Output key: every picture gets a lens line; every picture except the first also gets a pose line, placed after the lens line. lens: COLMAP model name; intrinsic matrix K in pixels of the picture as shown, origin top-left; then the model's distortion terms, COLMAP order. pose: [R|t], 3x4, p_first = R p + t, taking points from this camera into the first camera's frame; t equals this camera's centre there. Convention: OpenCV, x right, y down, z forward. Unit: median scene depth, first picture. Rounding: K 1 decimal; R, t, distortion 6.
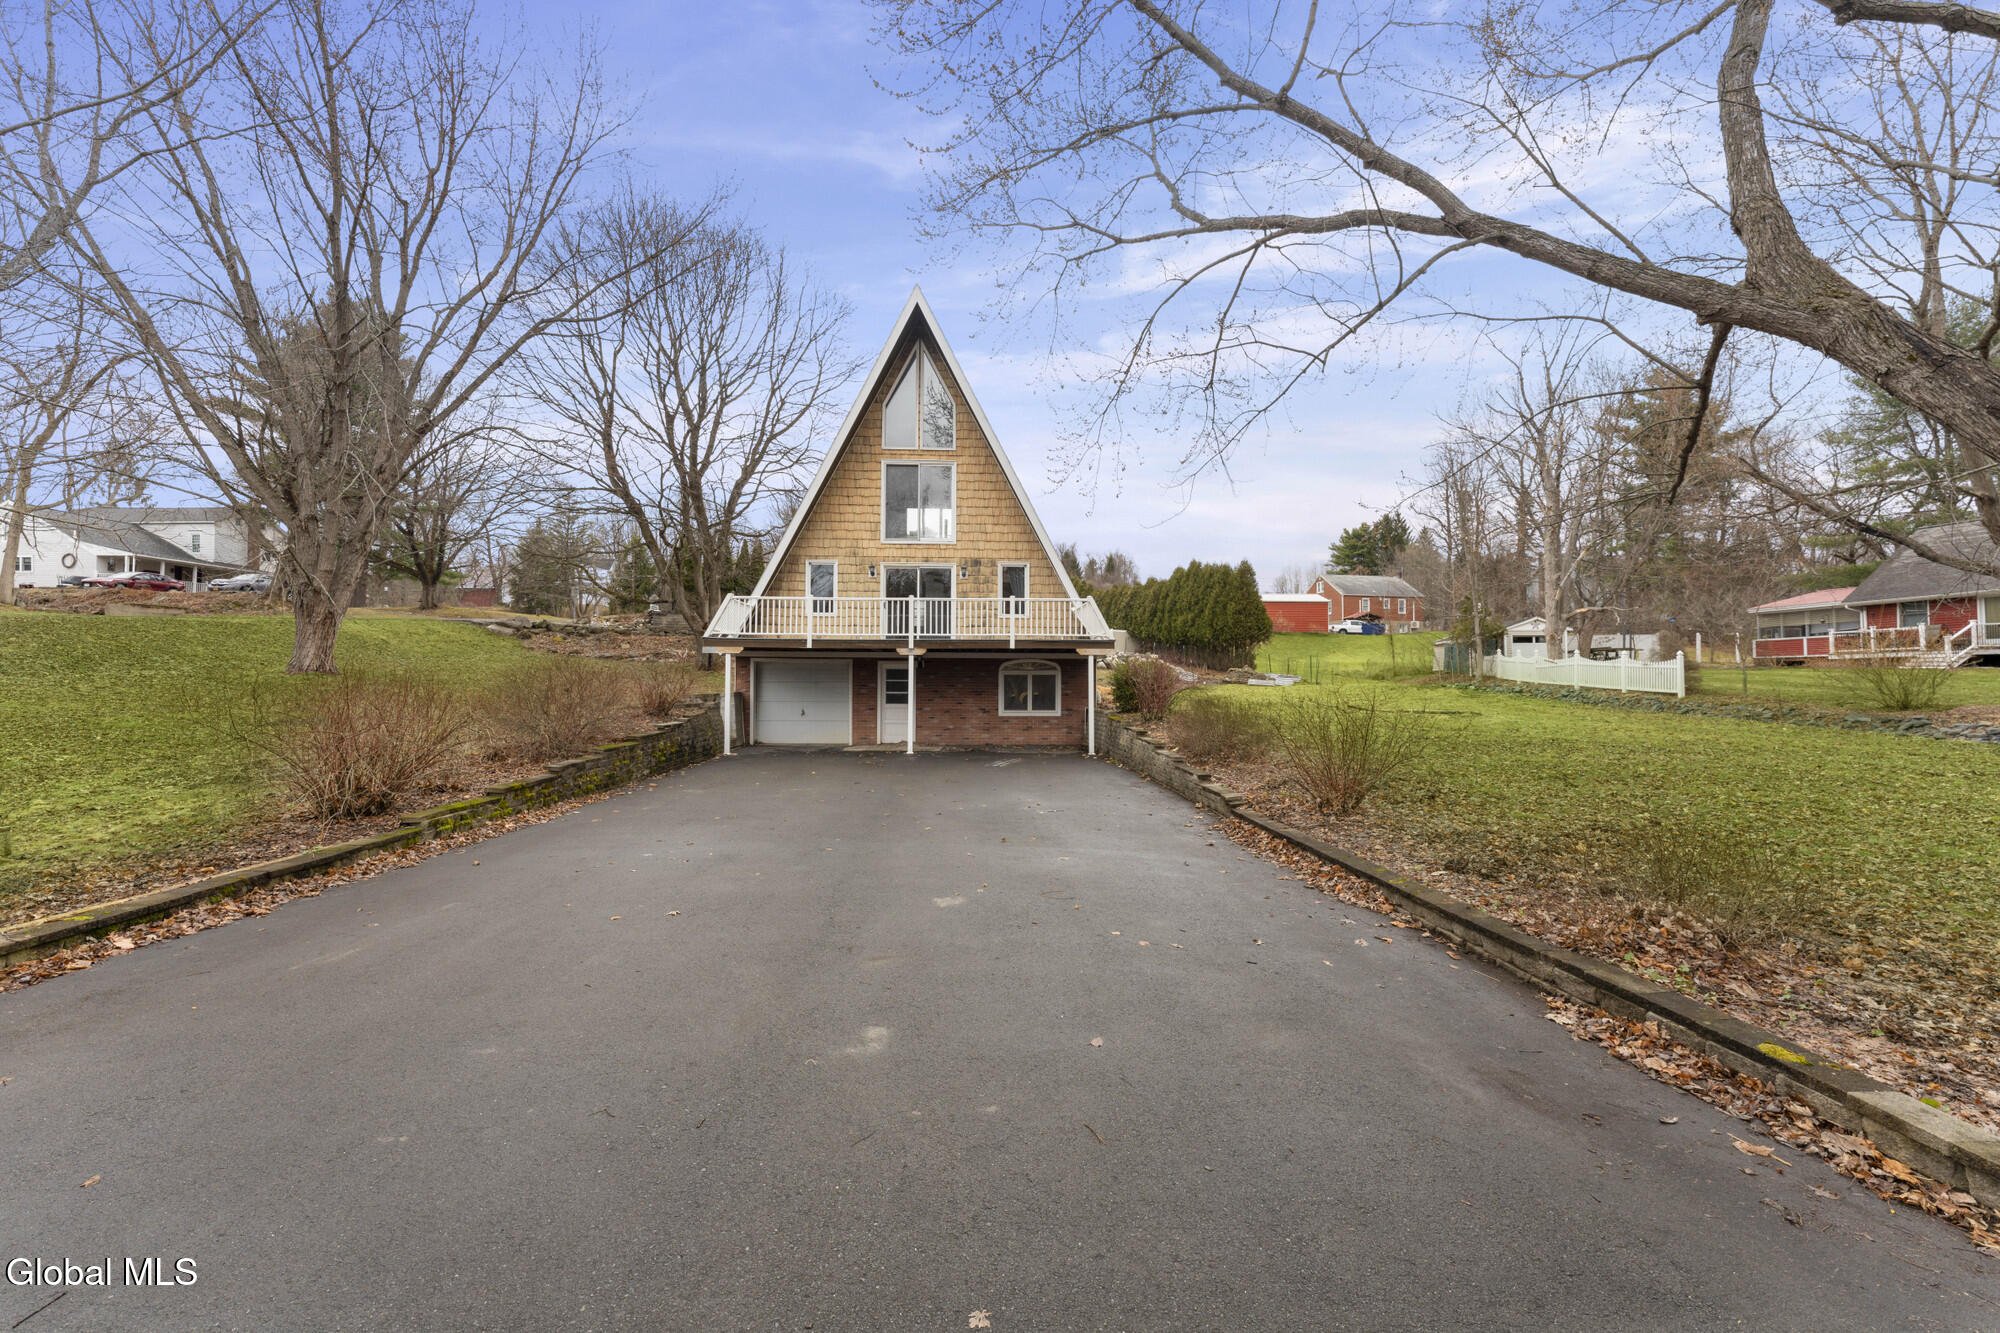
lens RADIAL K [[805.8, 0, 998.6], [0, 805.8, 648.9], [0, 0, 1]] dist [-0.000051, -0.000181]
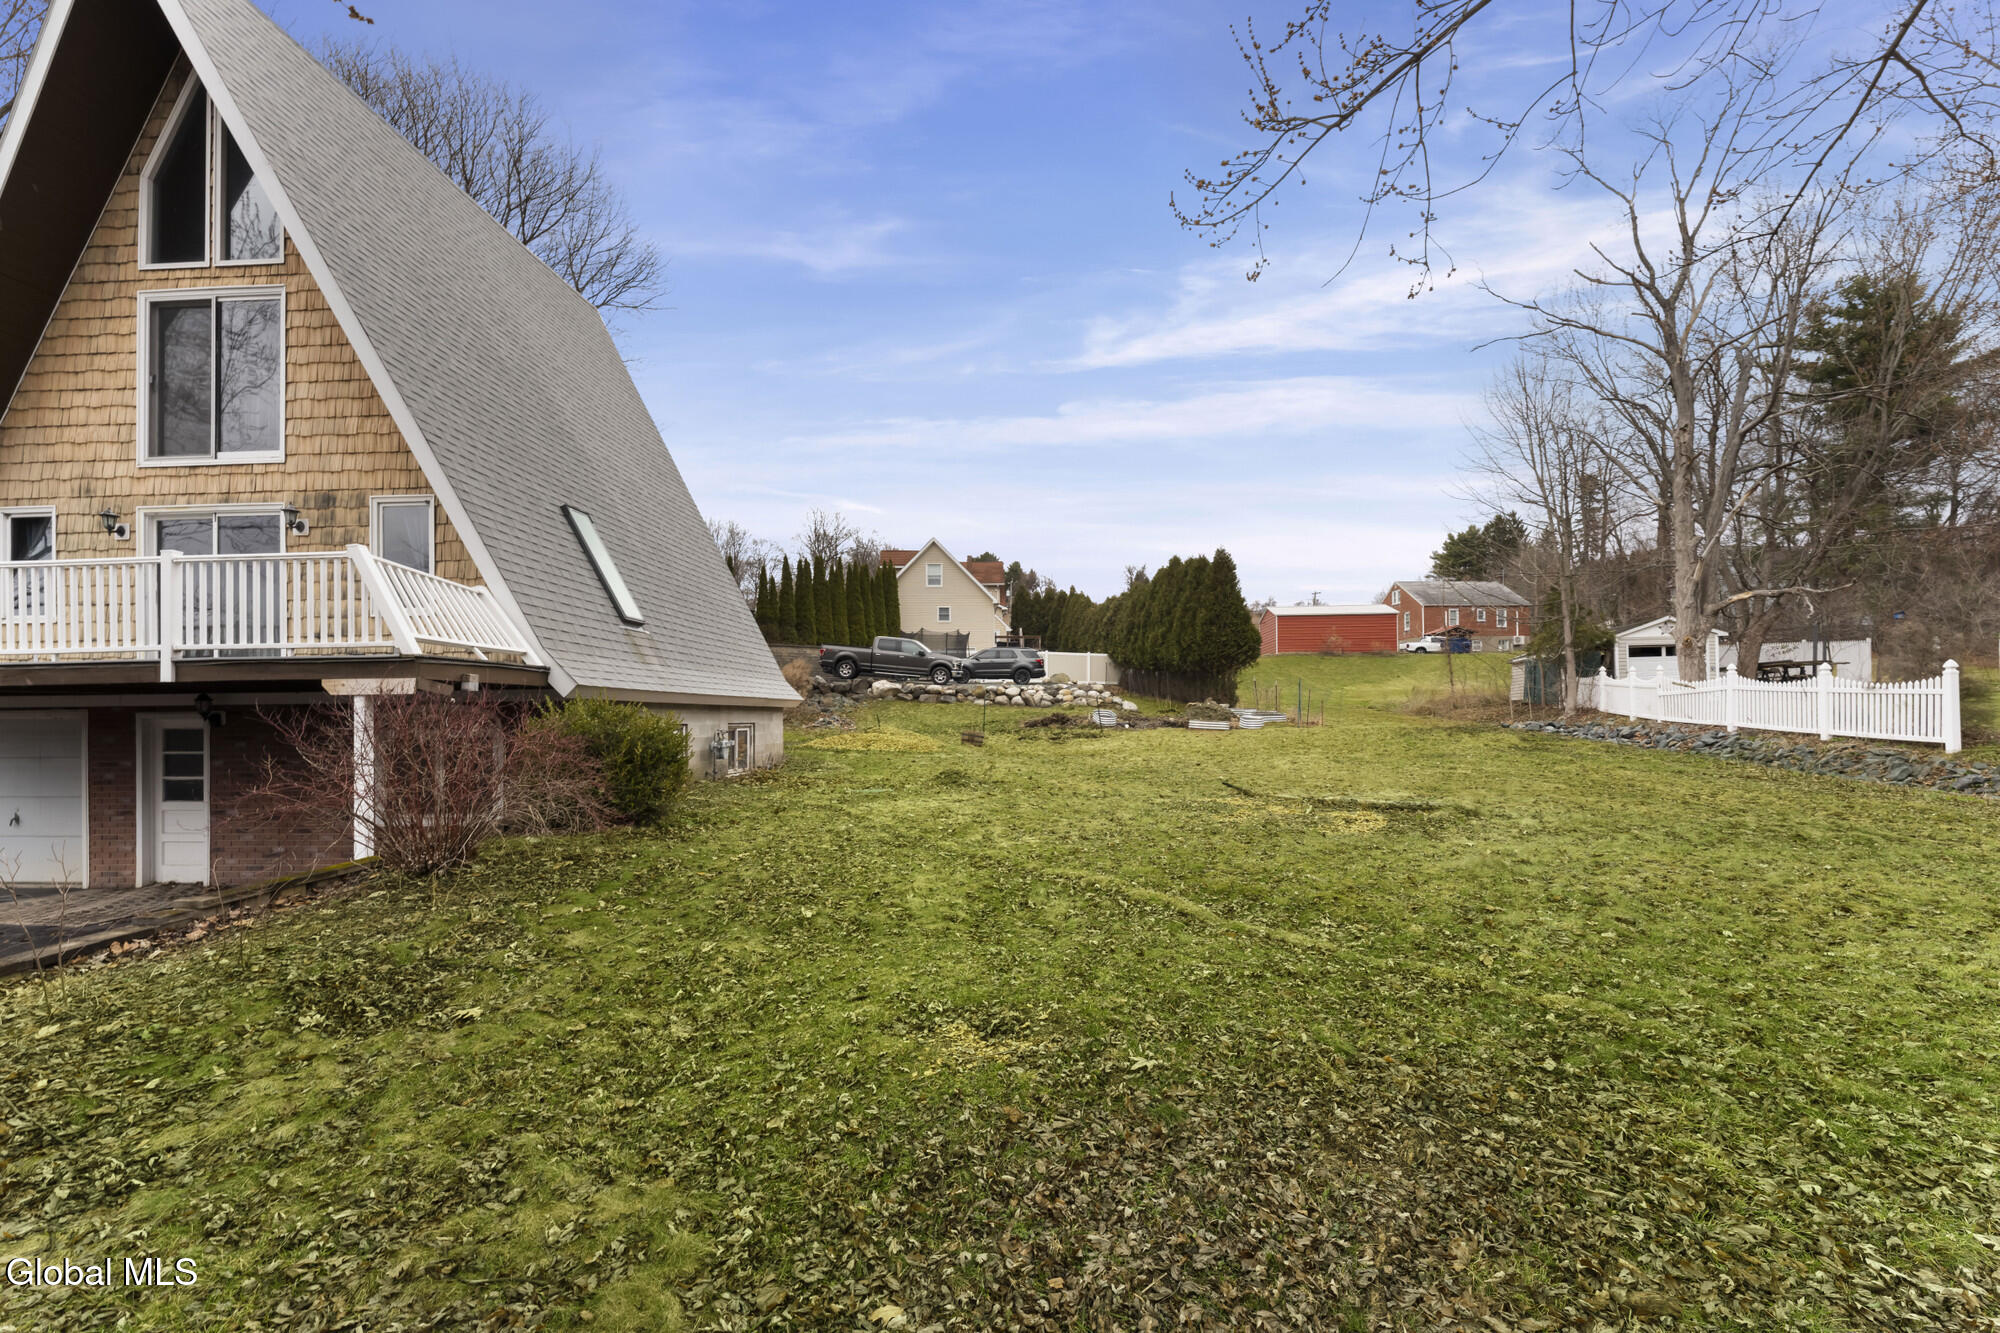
lens RADIAL K [[823.2, 0, 1005.4], [0, 823.2, 702.7], [0, 0, 1]] dist [0.000275, -0.000152]
pose [[0.994049, -0.016272, -0.107713, 0.259073], [0.019075, 0.999504, 0.025050, 0.003959], [0.107252, -0.026956, 0.993866, 0.351257]]
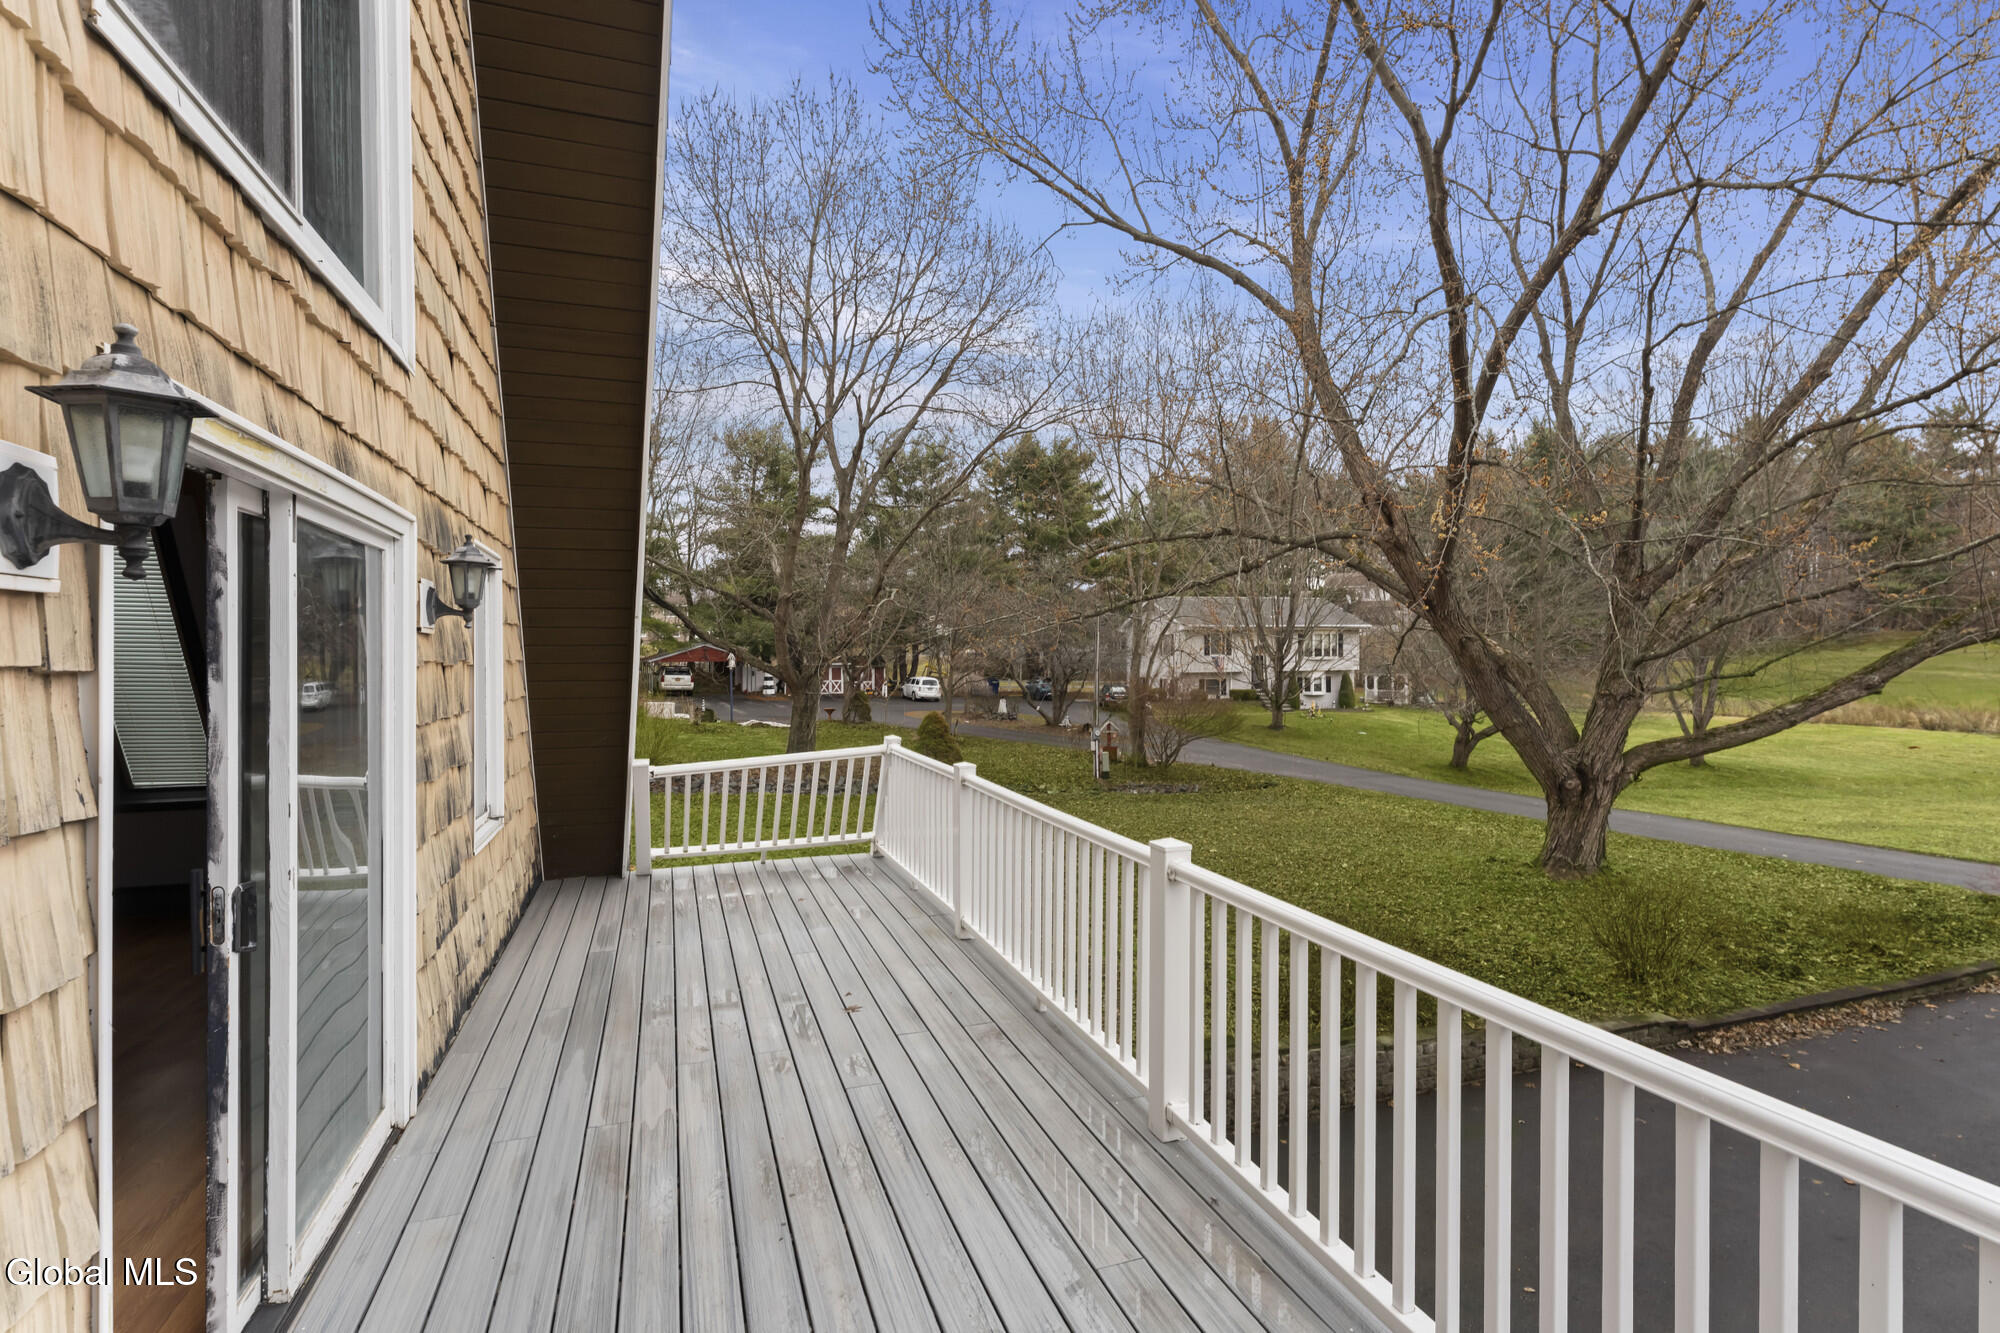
lens RADIAL K [[938.7, 0, 991.0], [0, 938.7, 662.1], [0, 0, 1]] dist [-0.000648, -0.000436]
pose [[-0.275952, -0.010932, 0.961109, -0.144220], [-0.044214, 0.999021, -0.001331, -0.053585], [-0.960154, -0.042862, -0.276165, 0.591810]]
